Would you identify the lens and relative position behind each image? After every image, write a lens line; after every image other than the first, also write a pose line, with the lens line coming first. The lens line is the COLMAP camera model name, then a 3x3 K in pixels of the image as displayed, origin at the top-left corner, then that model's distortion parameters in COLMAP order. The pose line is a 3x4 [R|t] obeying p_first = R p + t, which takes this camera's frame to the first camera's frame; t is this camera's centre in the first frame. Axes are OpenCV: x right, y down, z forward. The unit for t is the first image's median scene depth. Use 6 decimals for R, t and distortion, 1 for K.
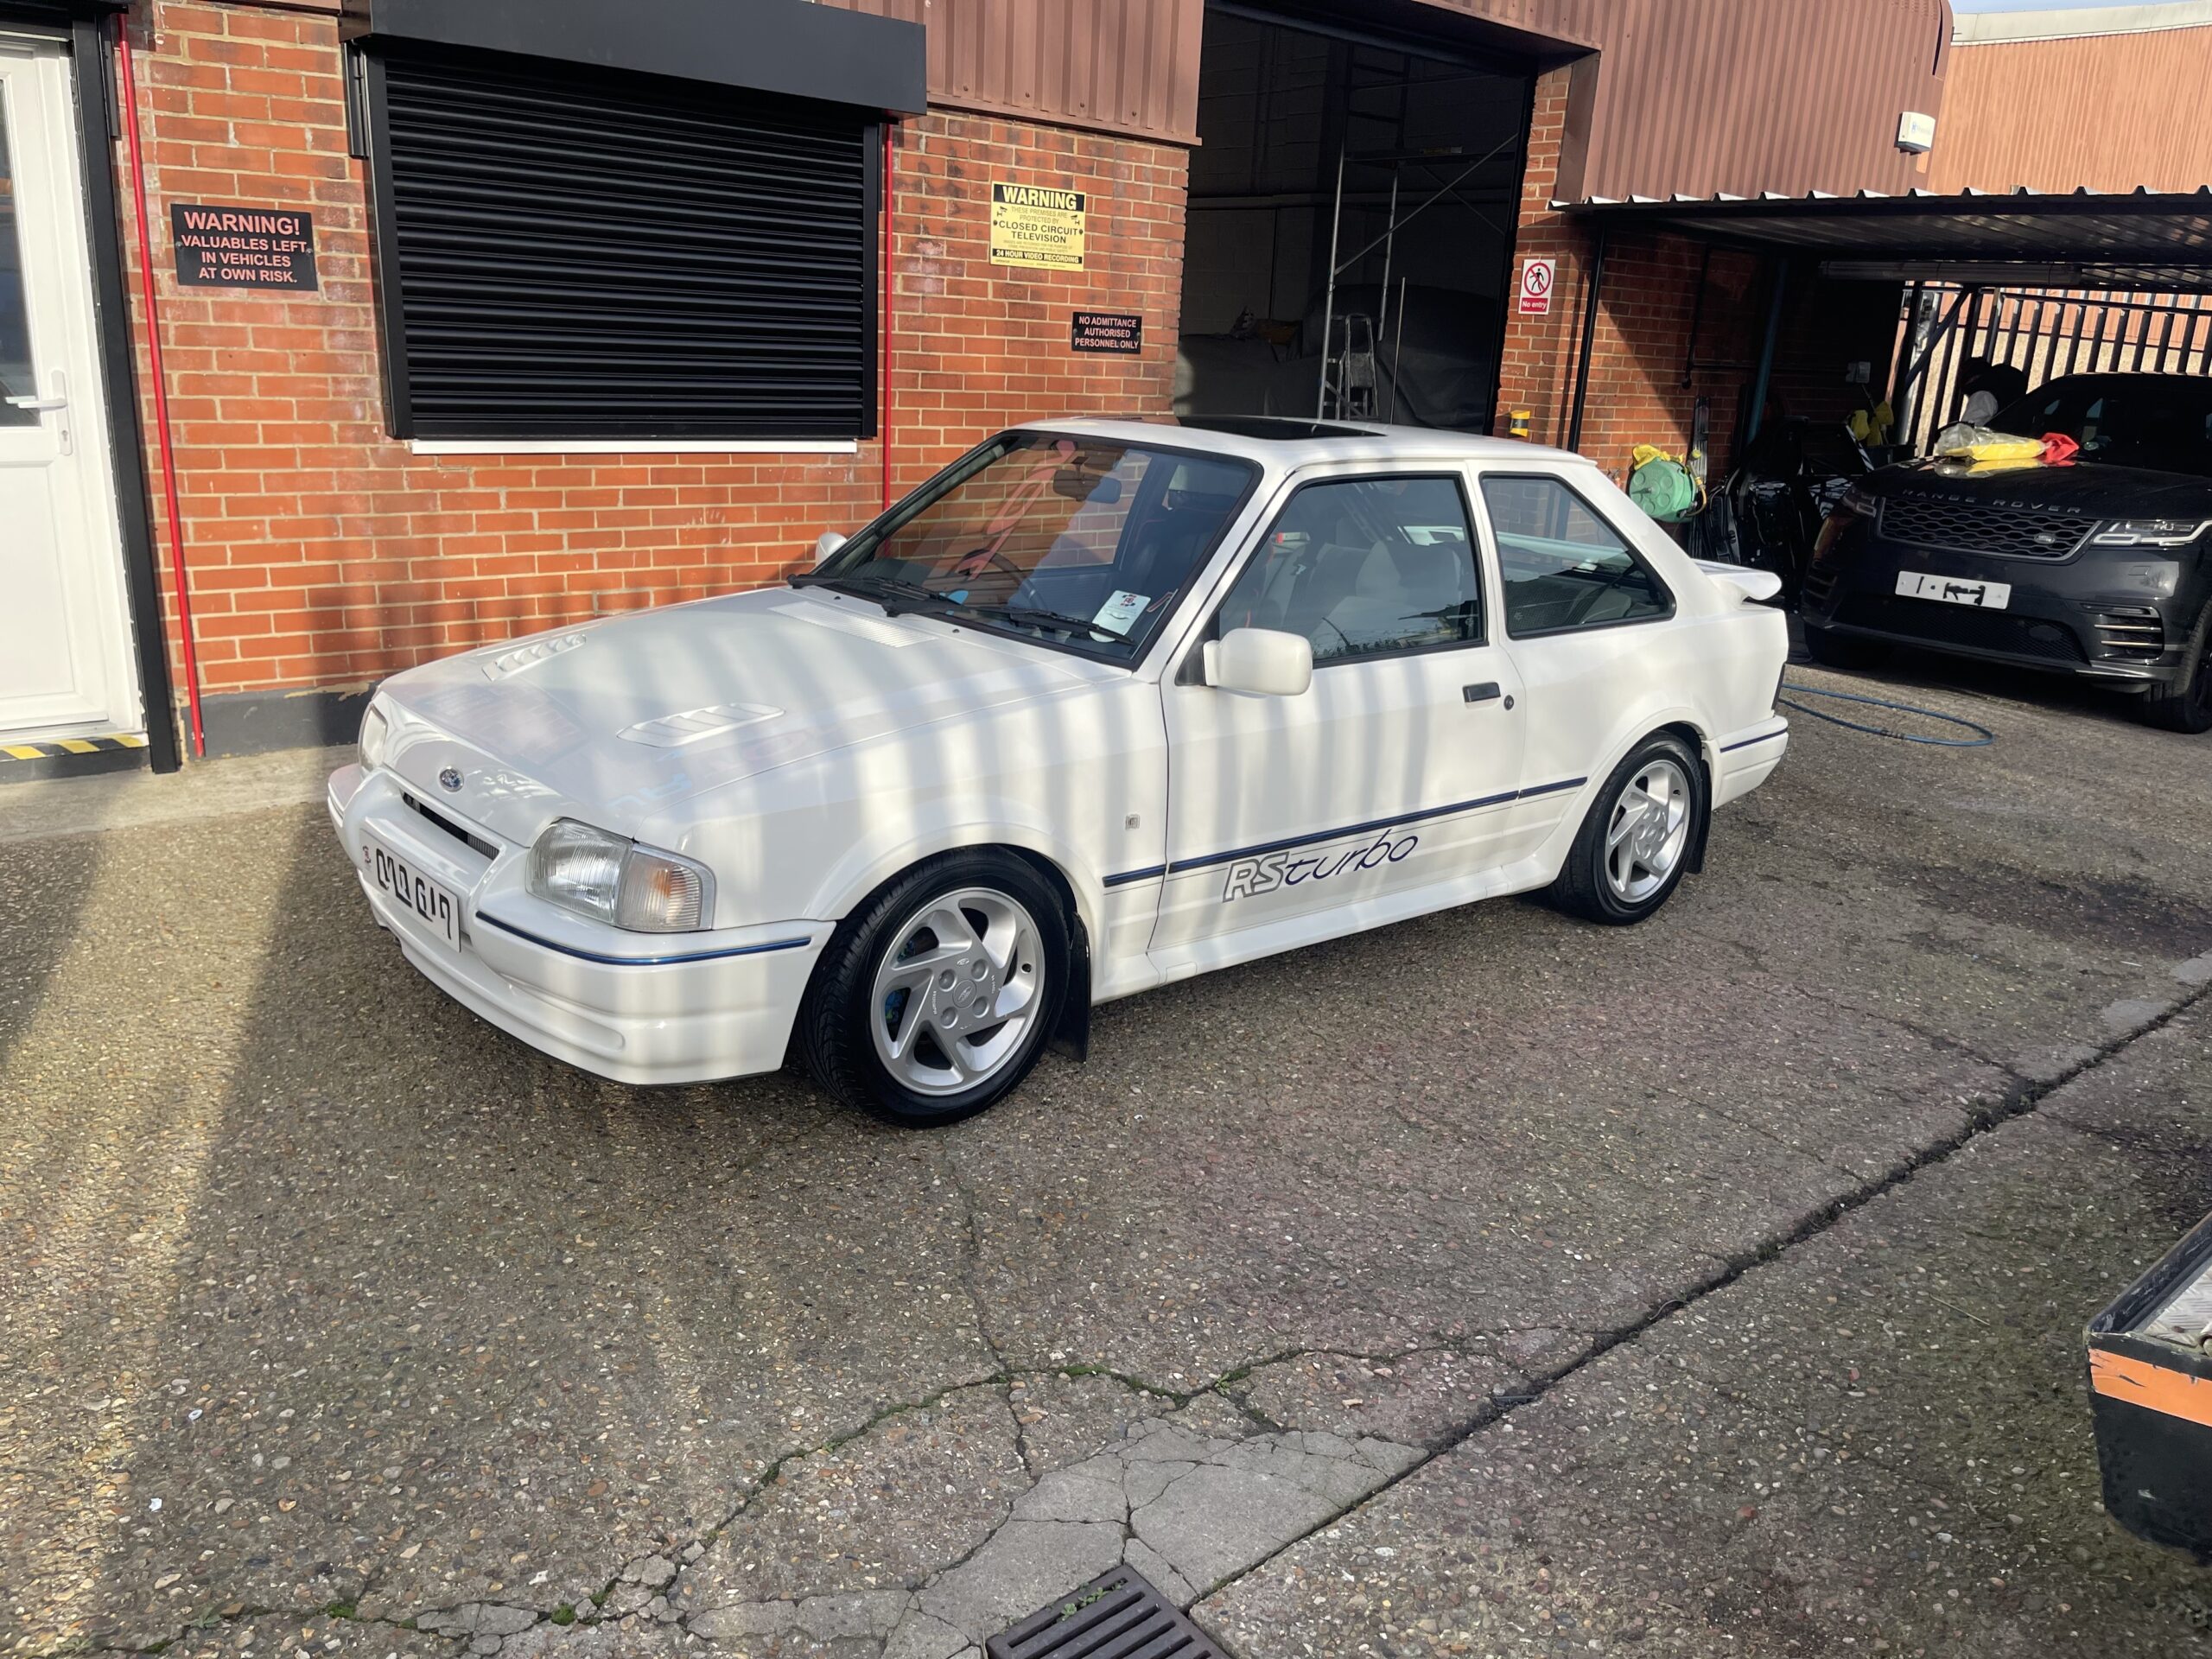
lens RADIAL K [[1664.6, 0, 1099.9], [0, 1664.6, 841.2], [0, 0, 1]] dist [0.072287, -0.111987]
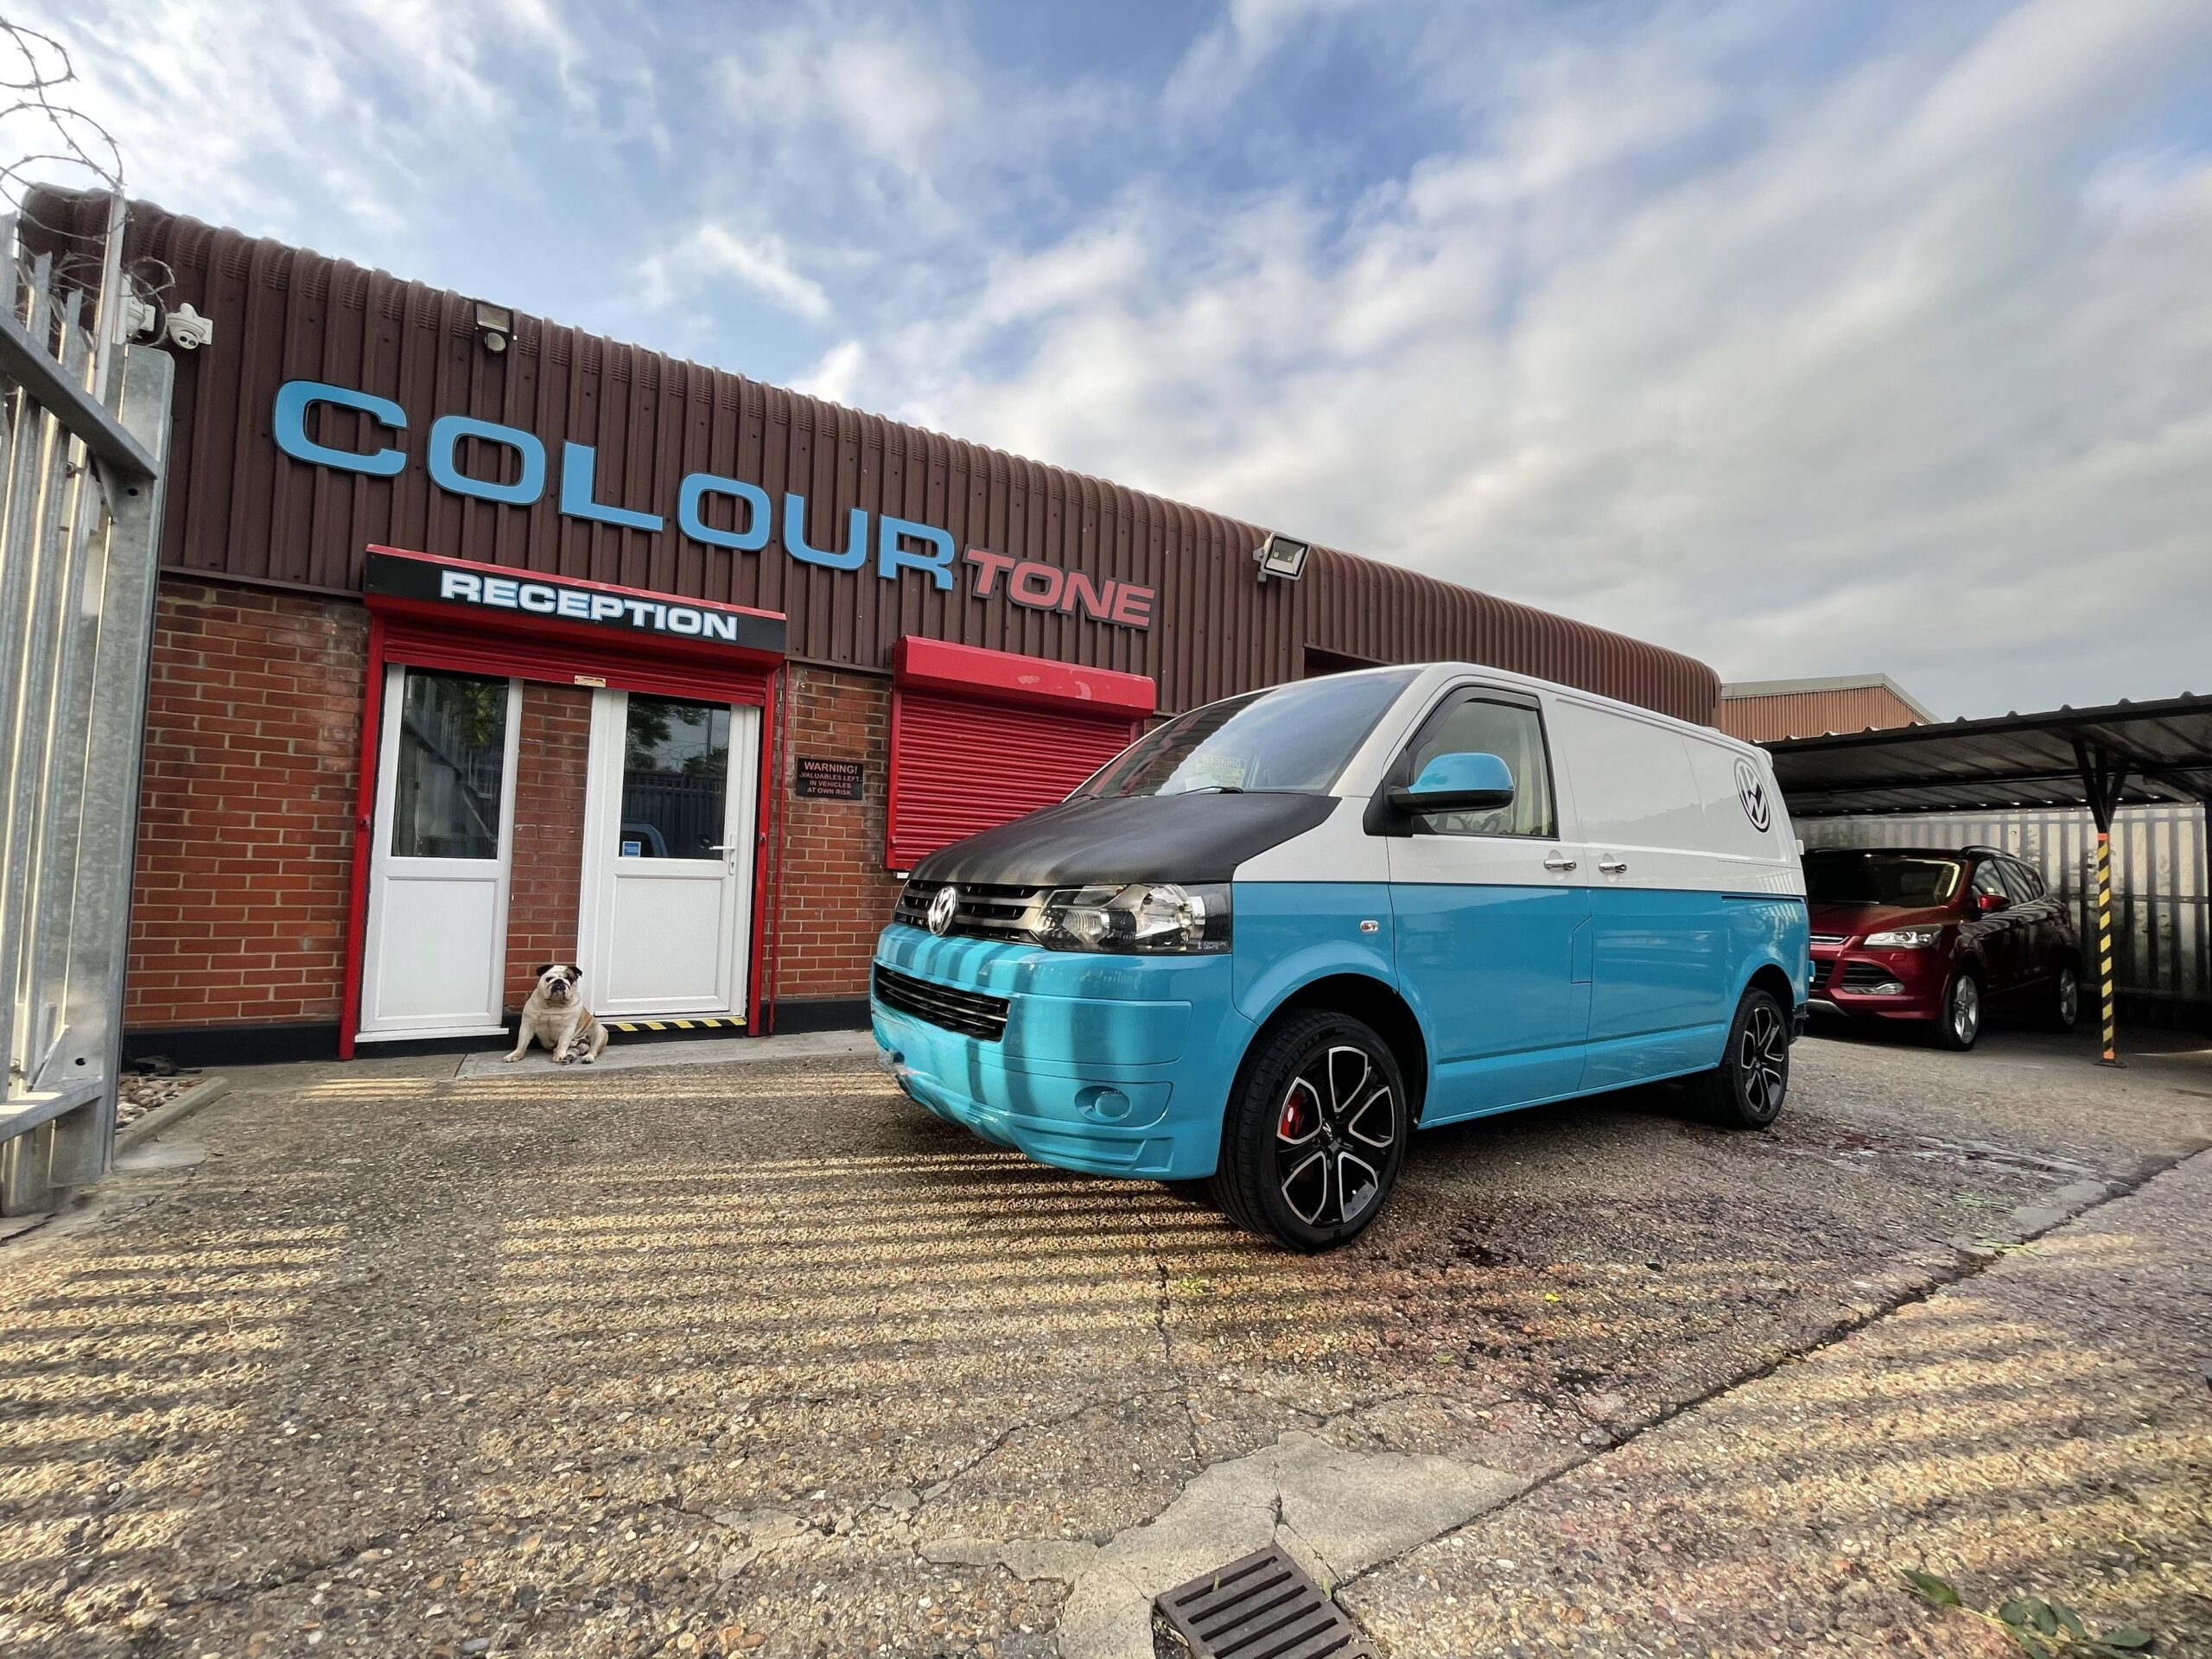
lens RADIAL K [[881.9, 0, 1092.8], [0, 881.9, 832.9], [0, 0, 1]] dist [-0.006032, 0.000104]
pose [[0.982515, -0.025454, -0.184438, 0.013842], [-0.040082, 0.938467, -0.343035, 0.162245], [0.181820, 0.344429, 0.921037, 0.210670]]
